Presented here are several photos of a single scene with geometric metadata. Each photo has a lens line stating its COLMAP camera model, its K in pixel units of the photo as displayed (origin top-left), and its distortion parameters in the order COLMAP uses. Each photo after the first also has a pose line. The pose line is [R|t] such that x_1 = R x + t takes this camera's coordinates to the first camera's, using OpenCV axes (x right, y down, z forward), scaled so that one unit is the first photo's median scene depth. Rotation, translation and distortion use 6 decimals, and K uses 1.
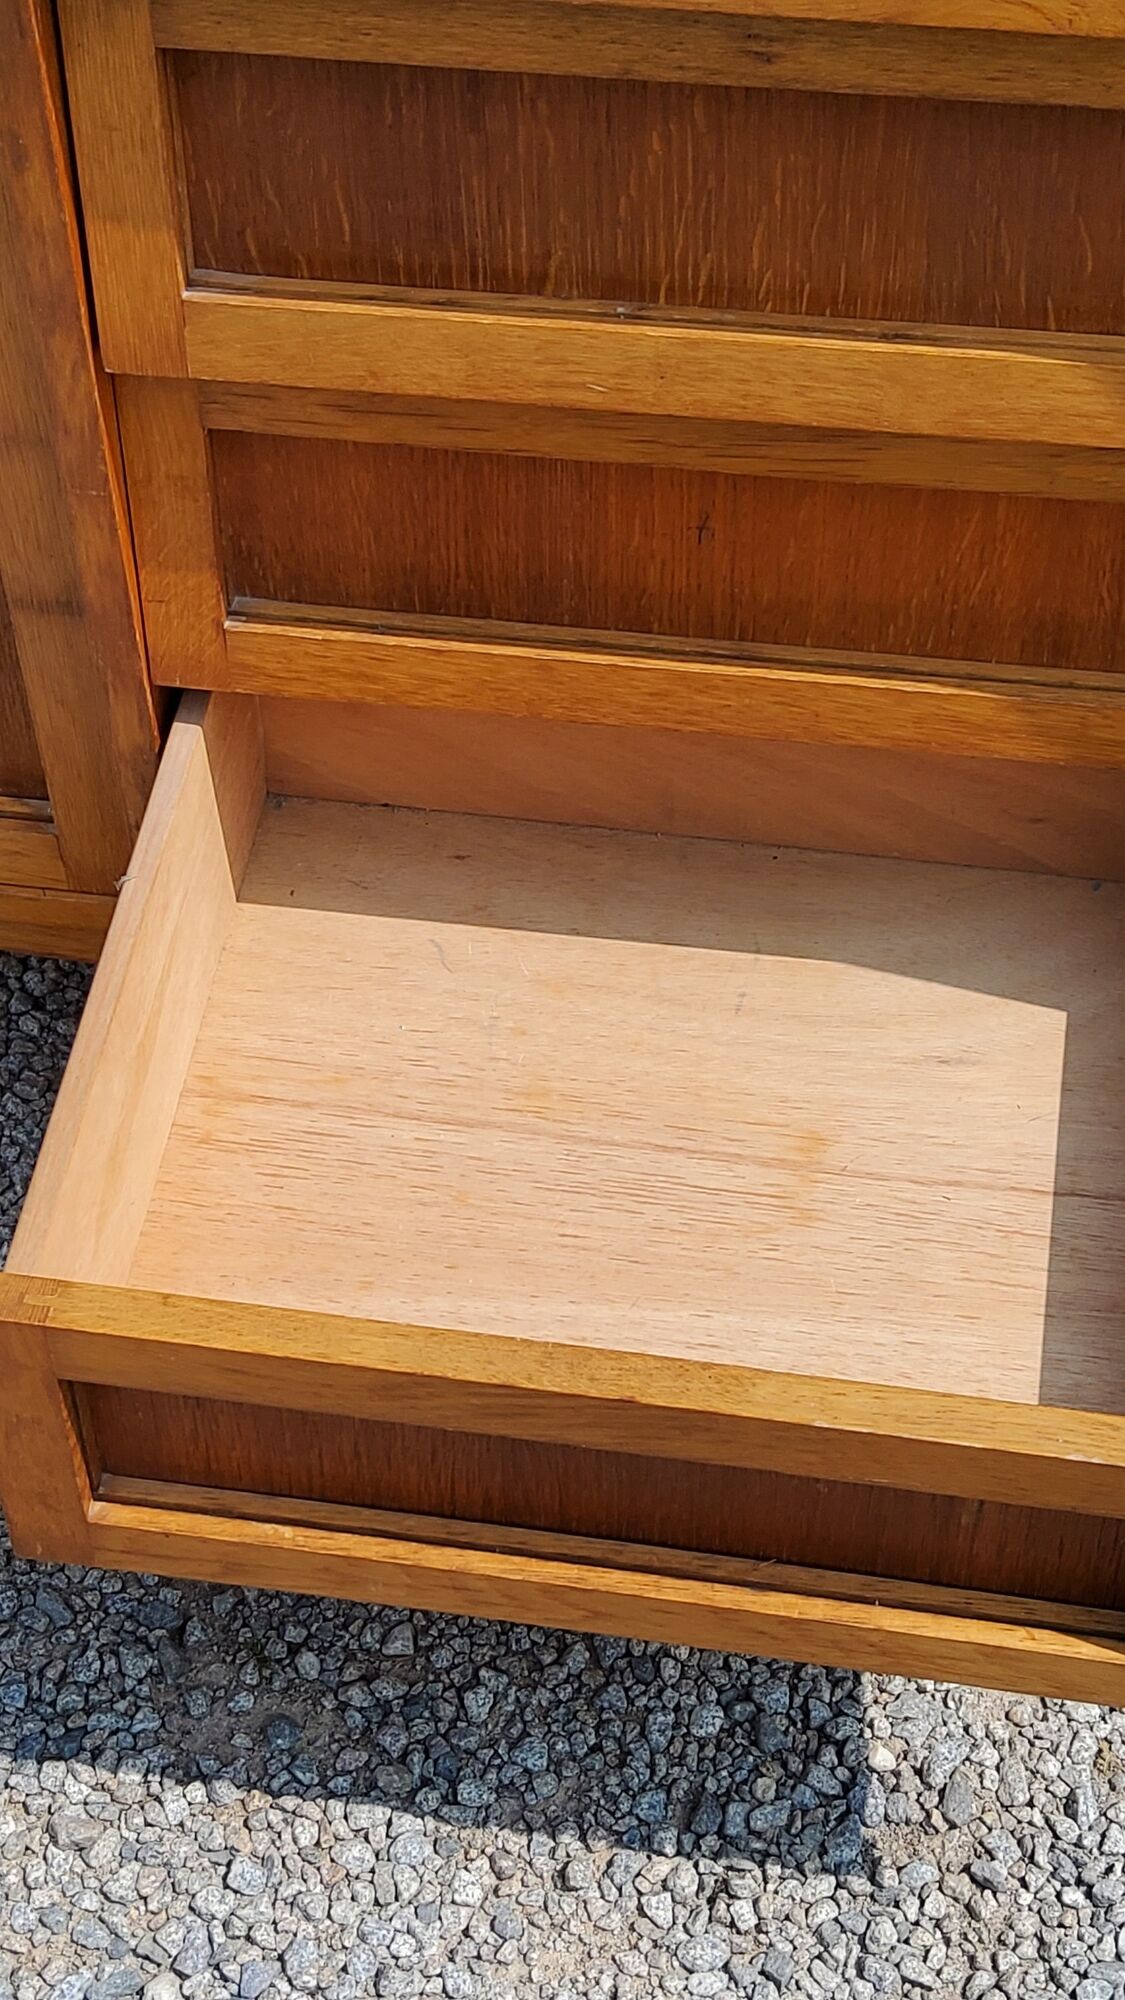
lens RADIAL K [[2957.1, 0, 557.1], [0, 2957.1, 957.5], [0, 0, 1]] dist [0.110404, 0.000000]
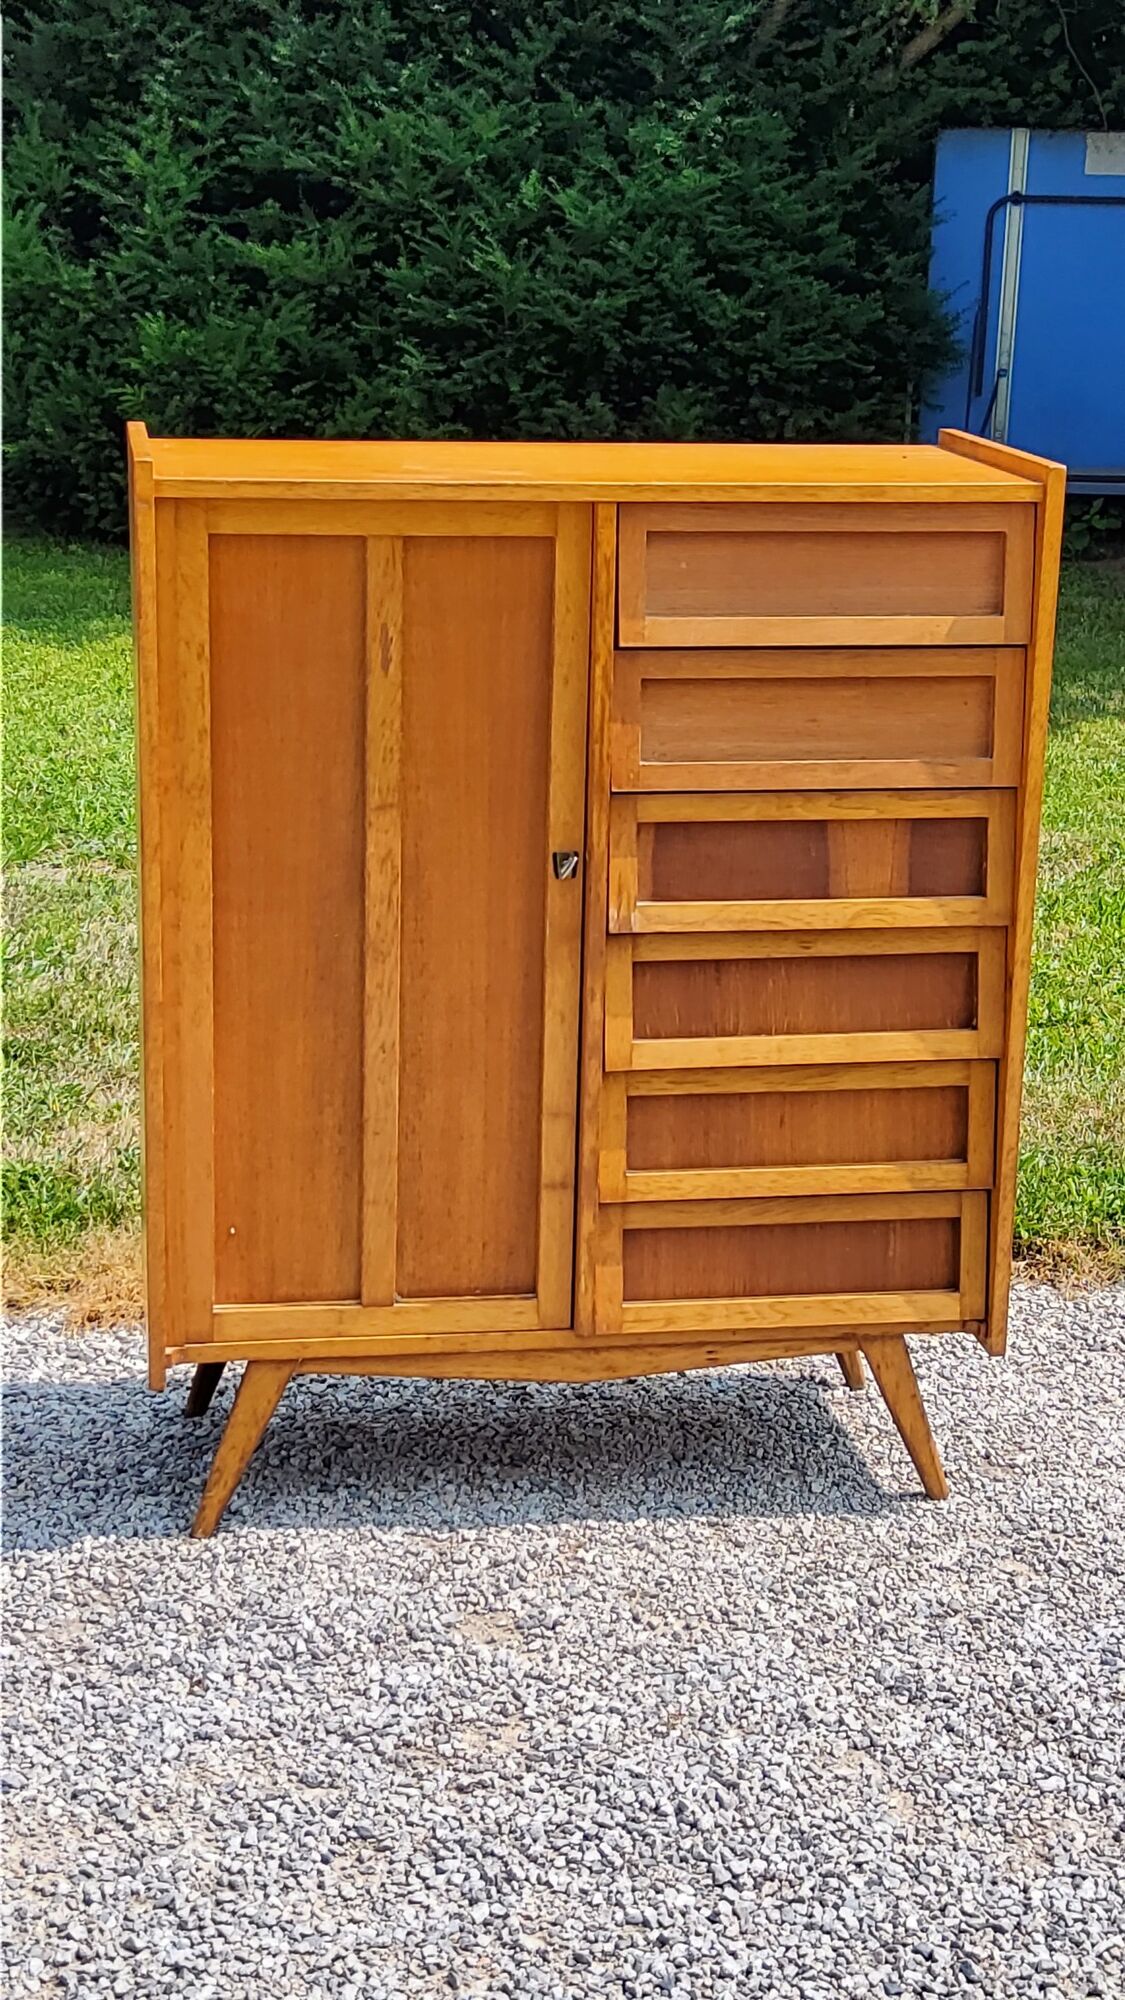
lens RADIAL K [[2957.1, 0, 562.9], [0, 2957.1, 993.2], [0, 0, 1]] dist [0.110404, 0.000000]
pose [[0.956161, -0.047151, 0.289021, -1.108020], [0.201784, 0.821335, -0.533566, 1.410676], [-0.212224, 0.568495, 0.794843, -1.538016]]
